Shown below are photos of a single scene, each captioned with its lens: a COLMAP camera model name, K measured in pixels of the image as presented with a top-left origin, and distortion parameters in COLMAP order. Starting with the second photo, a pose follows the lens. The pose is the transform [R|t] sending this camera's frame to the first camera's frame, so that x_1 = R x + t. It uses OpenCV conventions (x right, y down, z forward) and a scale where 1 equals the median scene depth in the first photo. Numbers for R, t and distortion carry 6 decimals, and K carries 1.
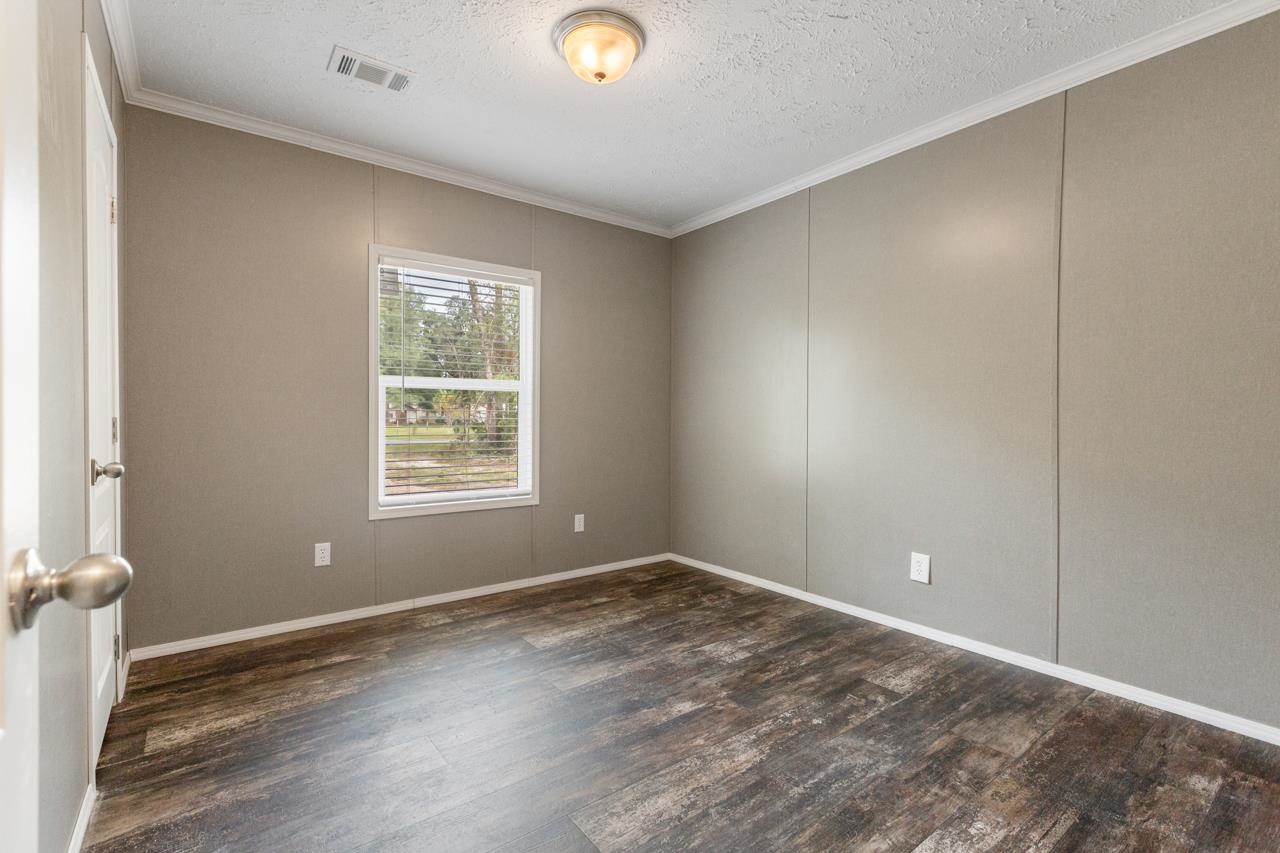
lens RADIAL K [[580.6, 0, 639.8], [0, 580.6, 412.9], [0, 0, 1]] dist [0.000517, 0.000245]
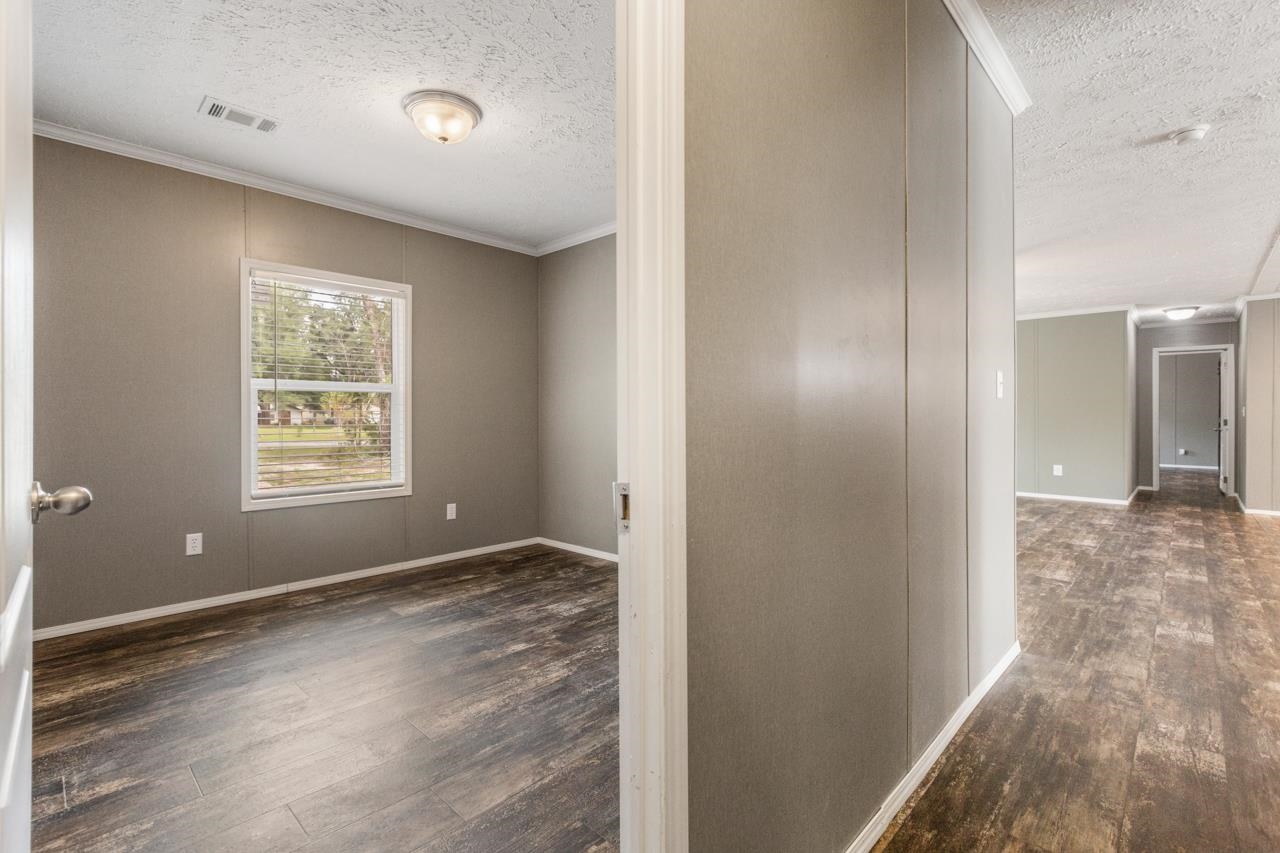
lens RADIAL K [[580.6, 0, 644.2], [0, 580.6, 410.6], [0, 0, 1]] dist [0.000517, 0.000245]
pose [[0.986483, -0.005623, 0.163767, 0.129718], [0.006007, 0.999980, -0.001850, 0.001510], [-0.163753, 0.002808, 0.986497, -0.254345]]
